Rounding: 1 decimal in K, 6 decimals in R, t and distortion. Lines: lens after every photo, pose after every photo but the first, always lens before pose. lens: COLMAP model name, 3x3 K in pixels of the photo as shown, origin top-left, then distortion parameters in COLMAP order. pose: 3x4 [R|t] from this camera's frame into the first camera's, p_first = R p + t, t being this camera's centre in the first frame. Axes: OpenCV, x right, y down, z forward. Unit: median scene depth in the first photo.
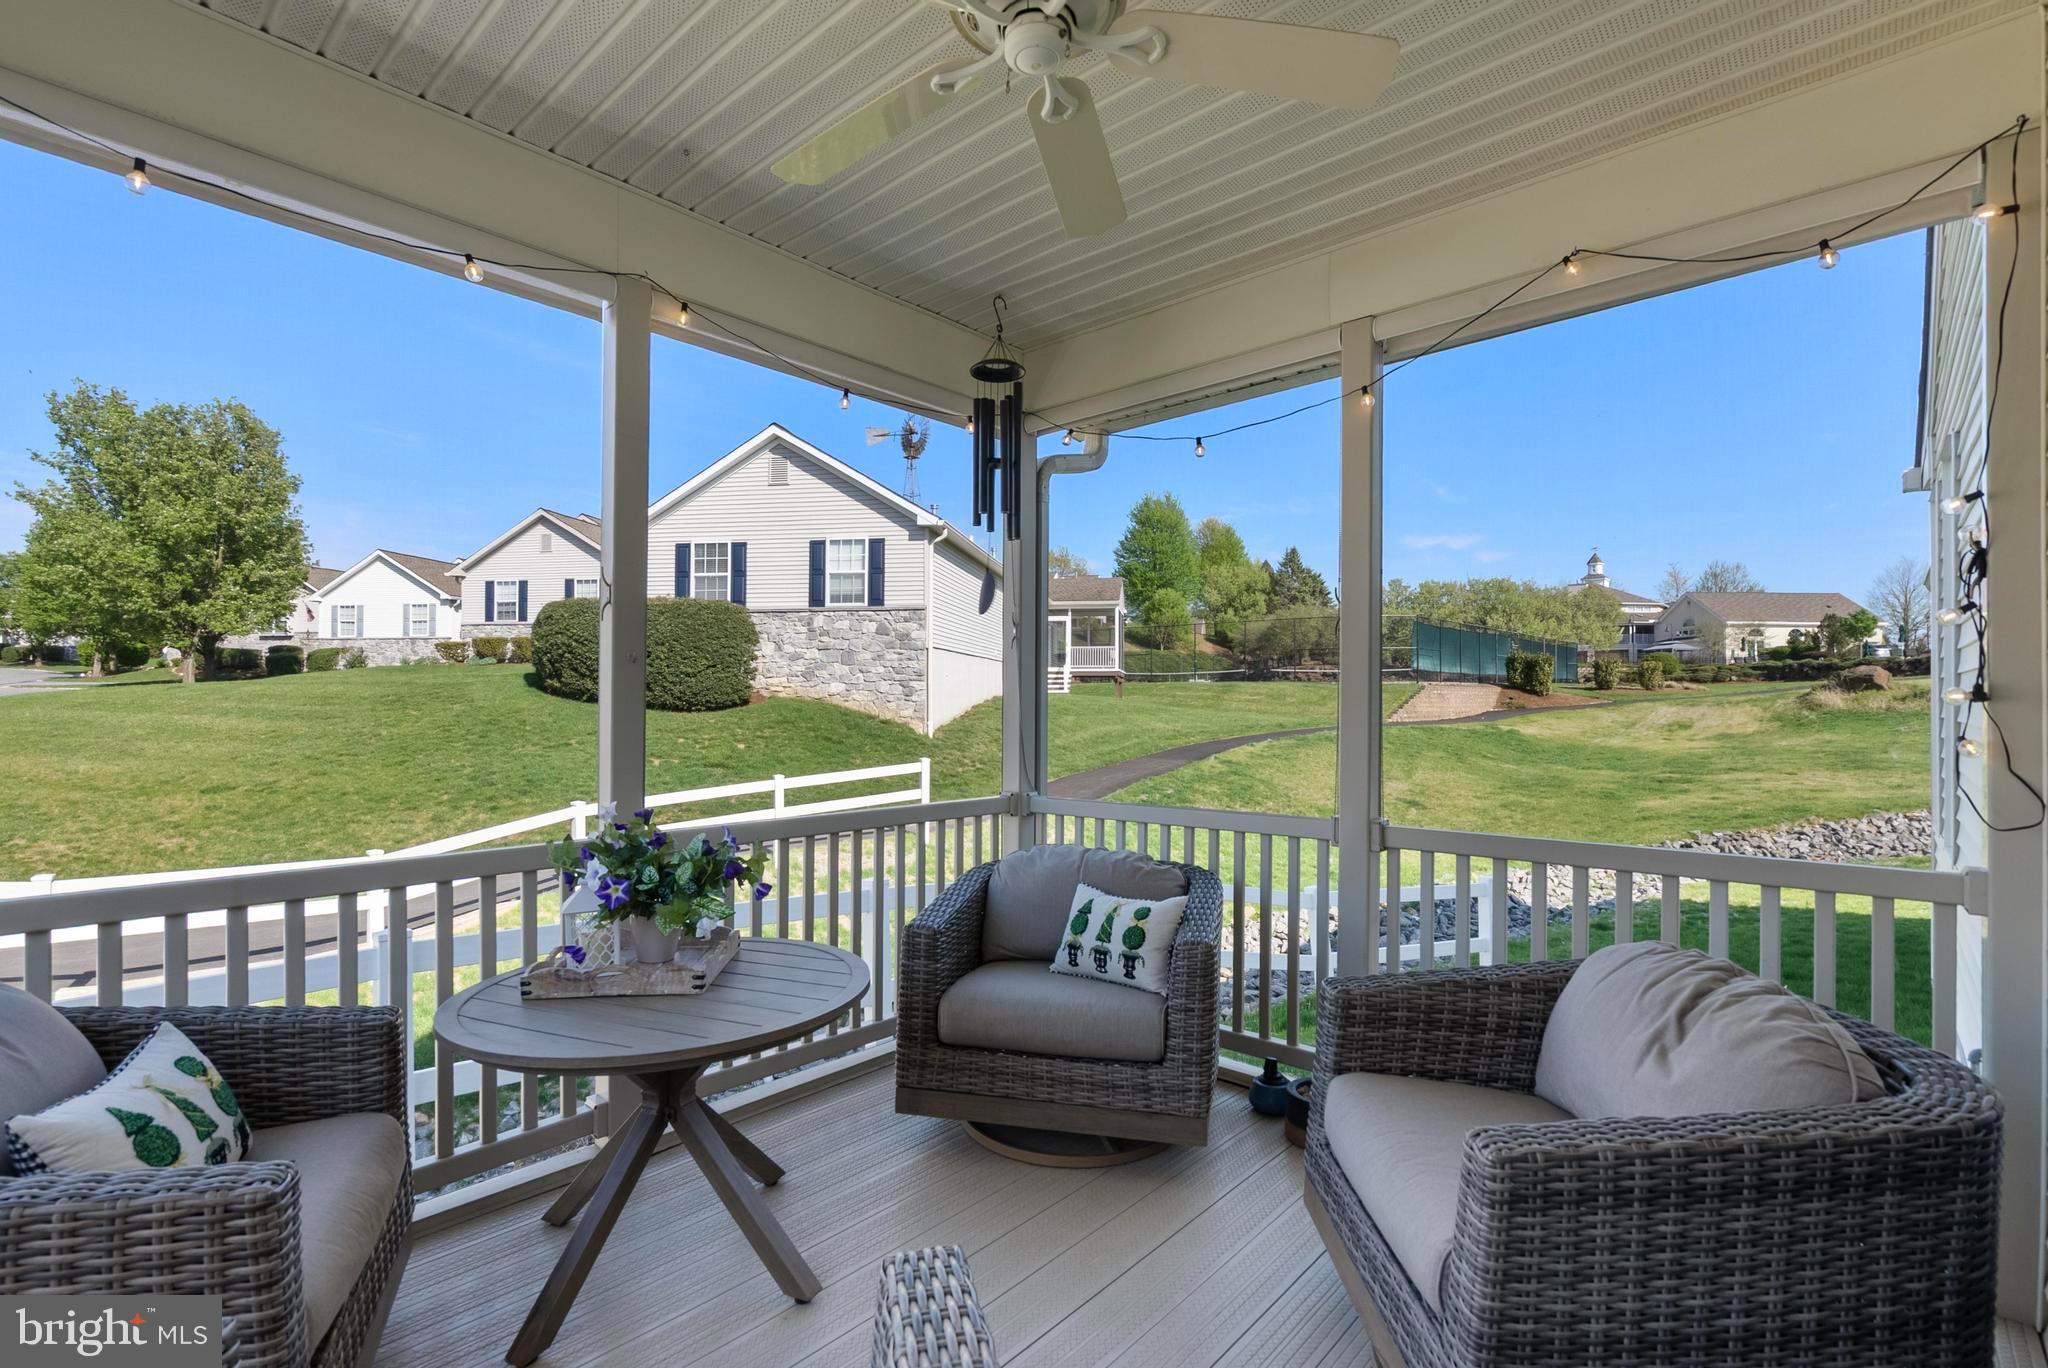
lens RADIAL K [[940.9, 0, 1015.4], [0, 940.9, 687.6], [0, 0, 1]] dist [0.001794, 0.000548]
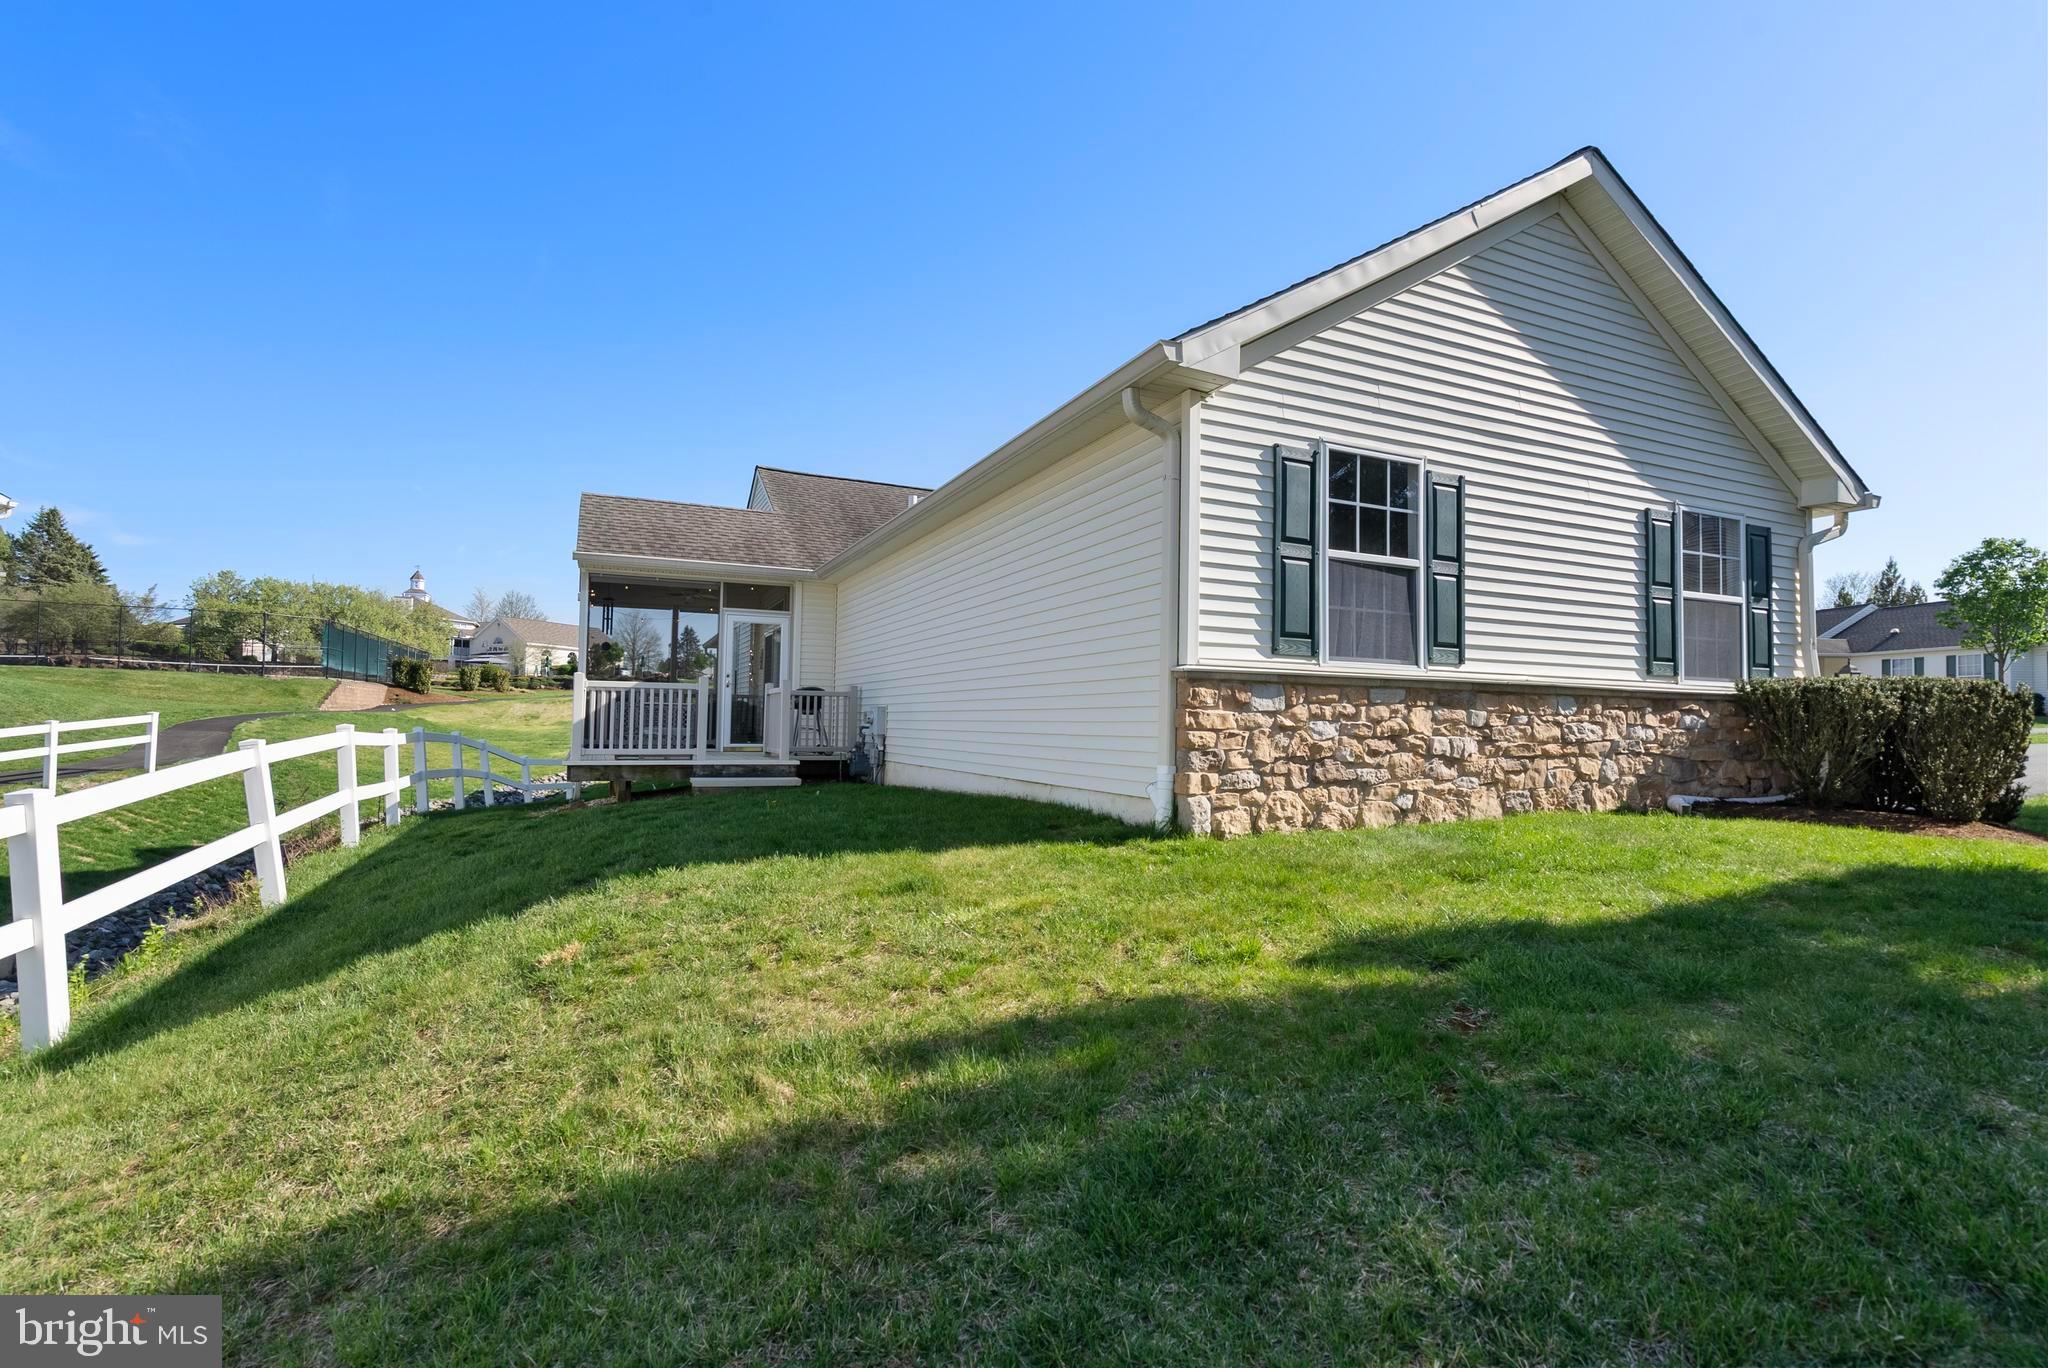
lens RADIAL K [[940.9, 0, 1015.4], [0, 940.9, 687.6], [0, 0, 1]] dist [0.001794, 0.000548]
pose [[0.403159, 0.035327, 0.914448, -0.183858], [-0.026162, 0.999291, -0.027070, 0.009795], [-0.914756, -0.013011, 0.403798, -0.147870]]
